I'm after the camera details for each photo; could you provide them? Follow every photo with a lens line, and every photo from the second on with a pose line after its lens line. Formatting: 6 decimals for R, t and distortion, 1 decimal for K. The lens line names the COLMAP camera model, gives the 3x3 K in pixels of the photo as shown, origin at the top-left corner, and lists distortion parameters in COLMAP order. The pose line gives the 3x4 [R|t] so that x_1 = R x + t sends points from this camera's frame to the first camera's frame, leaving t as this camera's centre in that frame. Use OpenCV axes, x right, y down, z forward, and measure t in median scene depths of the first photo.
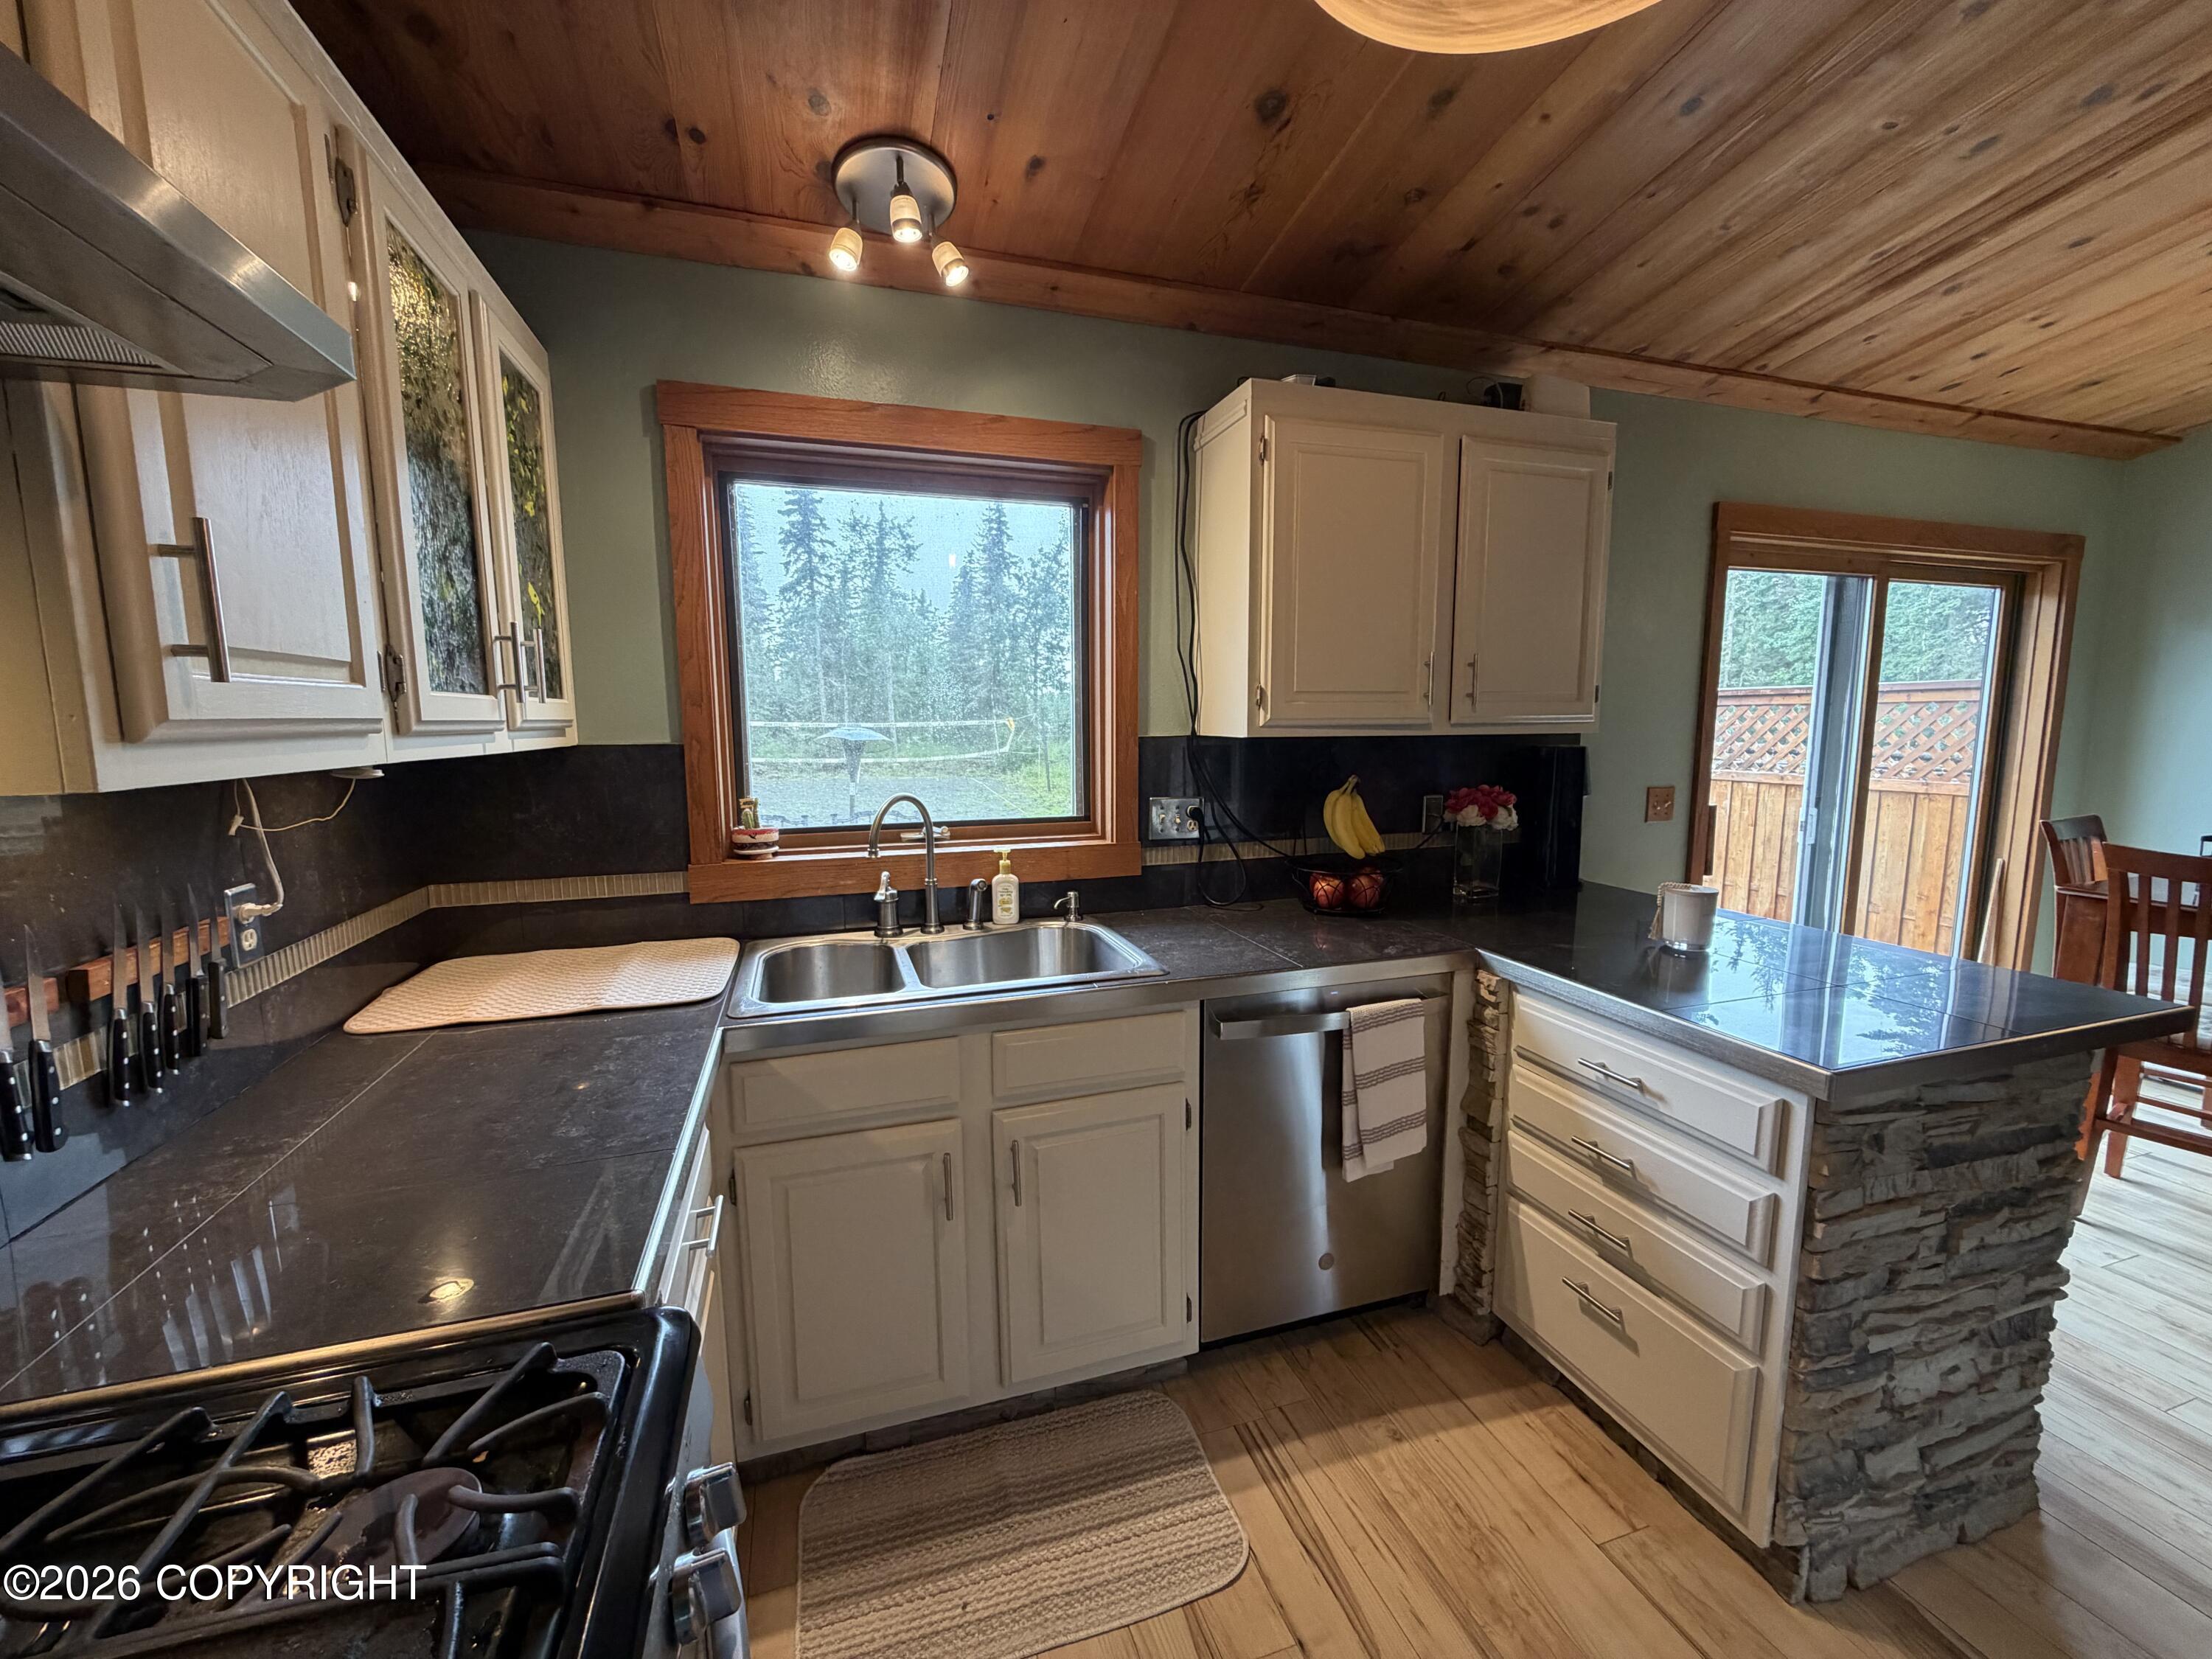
lens RADIAL K [[879.5, 0, 1106.0], [0, 879.5, 829.5], [0, 0, 1]] dist [0.000883, 0.000095]
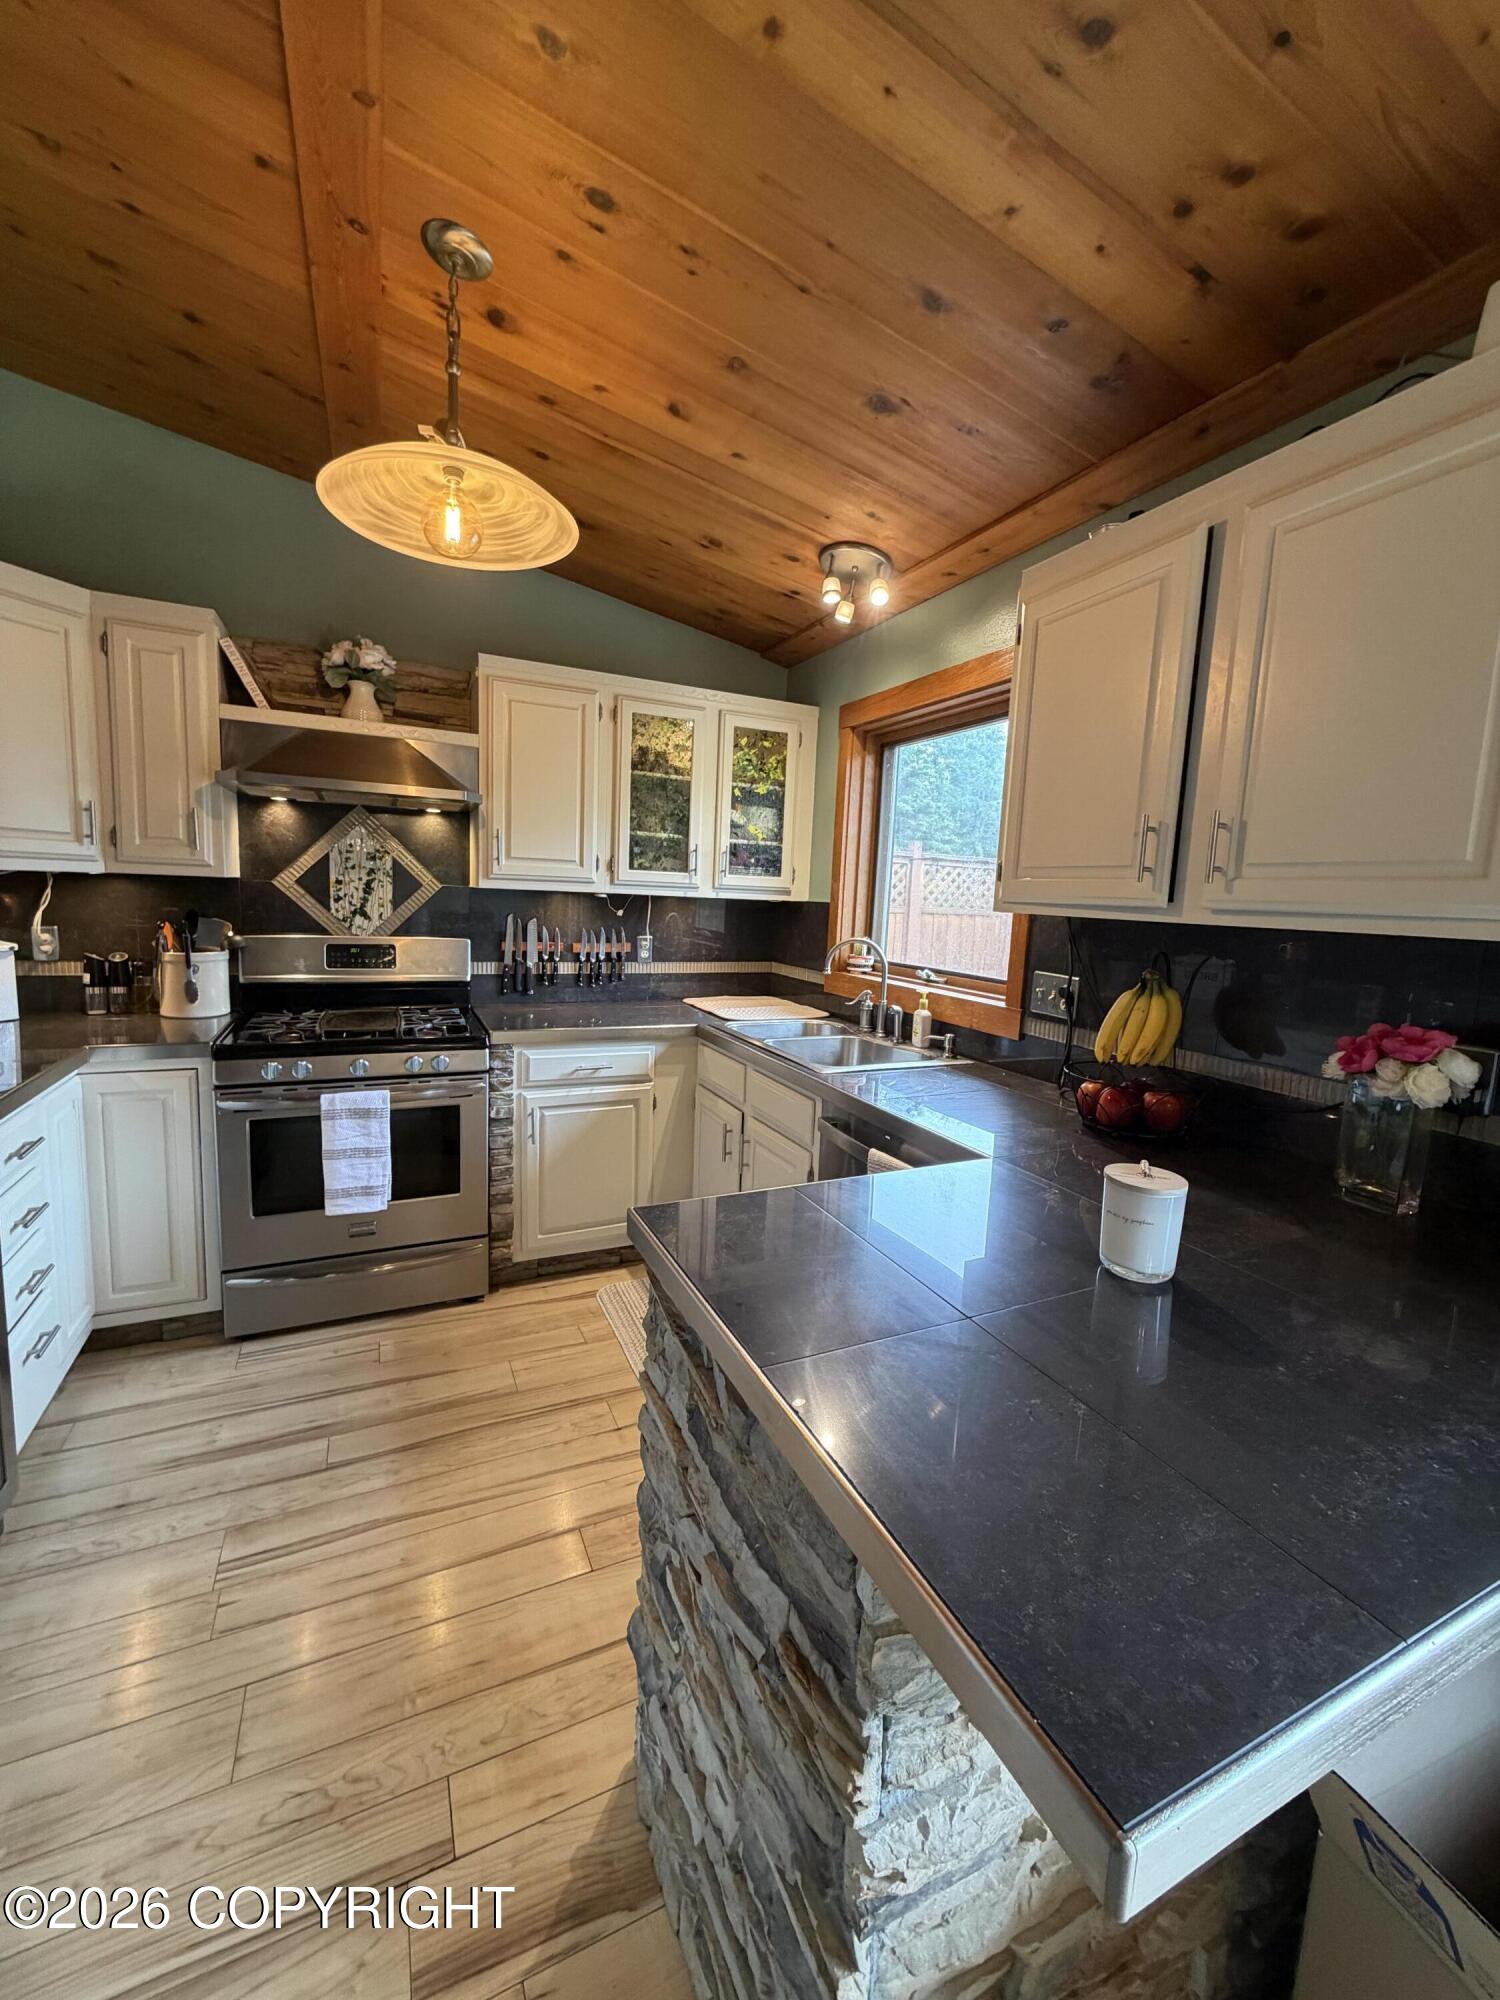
lens RADIAL K [[795.2, 0, 750.0], [0, 795.2, 1000.0], [0, 0, 1]] dist [0.000883, 0.000095]
pose [[0.122603, 0.132993, -0.983505, 1.061753], [-0.171938, 0.978842, 0.110929, -0.053153], [0.977449, 0.155501, 0.142875, 0.578442]]
